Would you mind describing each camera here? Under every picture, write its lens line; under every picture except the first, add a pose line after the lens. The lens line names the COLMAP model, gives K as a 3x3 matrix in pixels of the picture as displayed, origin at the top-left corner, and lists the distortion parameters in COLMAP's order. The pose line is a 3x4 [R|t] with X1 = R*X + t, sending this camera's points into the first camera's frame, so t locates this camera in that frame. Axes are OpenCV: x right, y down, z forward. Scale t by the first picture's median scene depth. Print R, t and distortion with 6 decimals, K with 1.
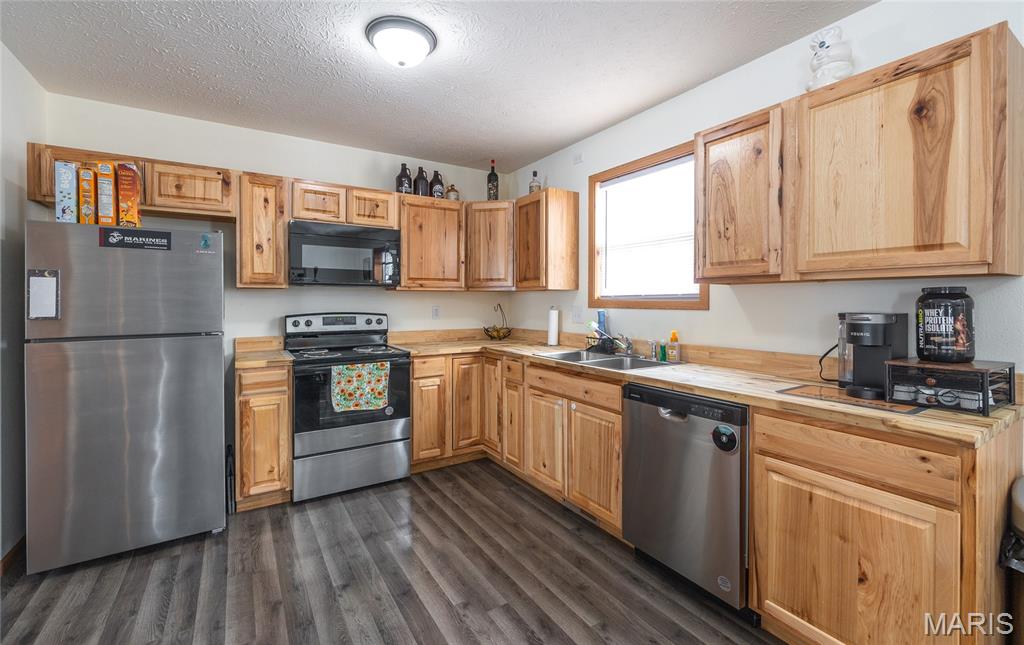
lens RADIAL K [[433.8, 0, 511.8], [0, 433.8, 303.4], [0, 0, 1]] dist [-0.000506, 0.000051]
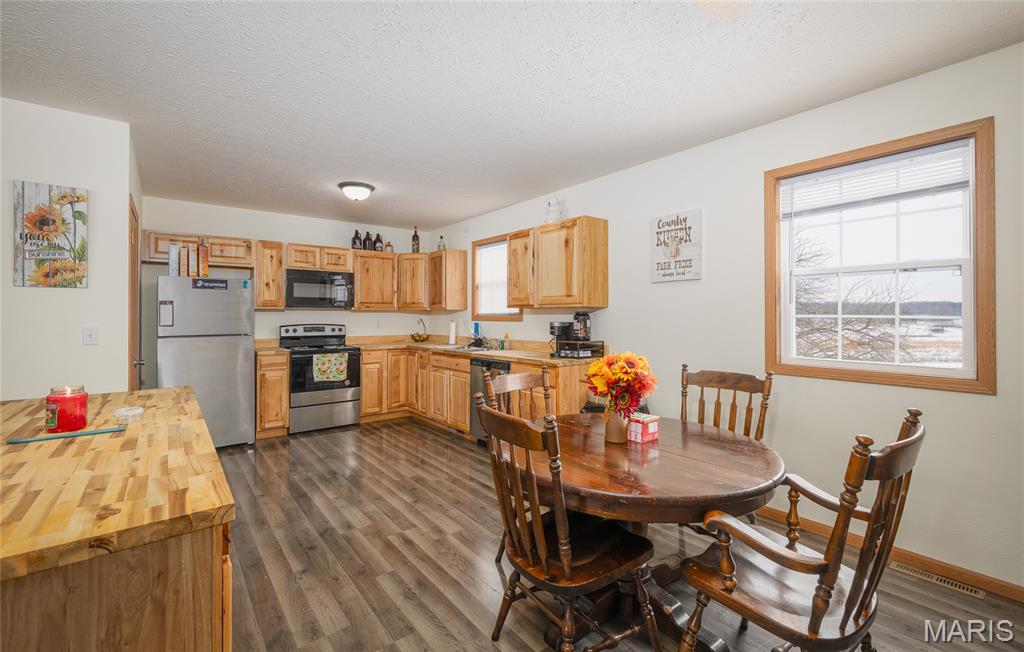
lens RADIAL K [[431.3, 0, 516.7], [0, 431.3, 313.1], [0, 0, 1]] dist [0.000771, 0.000035]
pose [[0.993121, 0.000581, 0.117094, 0.173081], [0.000944, 0.999915, -0.012967, 0.002555], [-0.117092, 0.012989, 0.993036, -0.739145]]
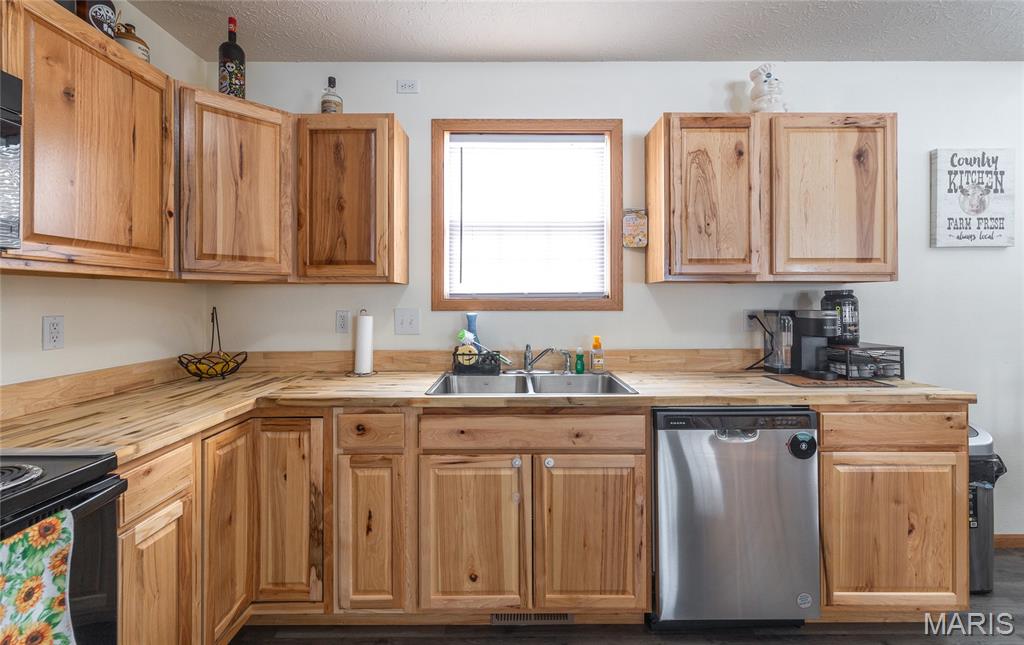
lens RADIAL K [[435.4, 0, 510.3], [0, 435.4, 298.0], [0, 0, 1]] dist [0.001698, 0.000241]
pose [[0.533601, 0.003751, 0.845728, -0.375962], [0.006854, 0.999938, -0.008760, -0.003530], [-0.845709, 0.010470, 0.533542, 0.592359]]
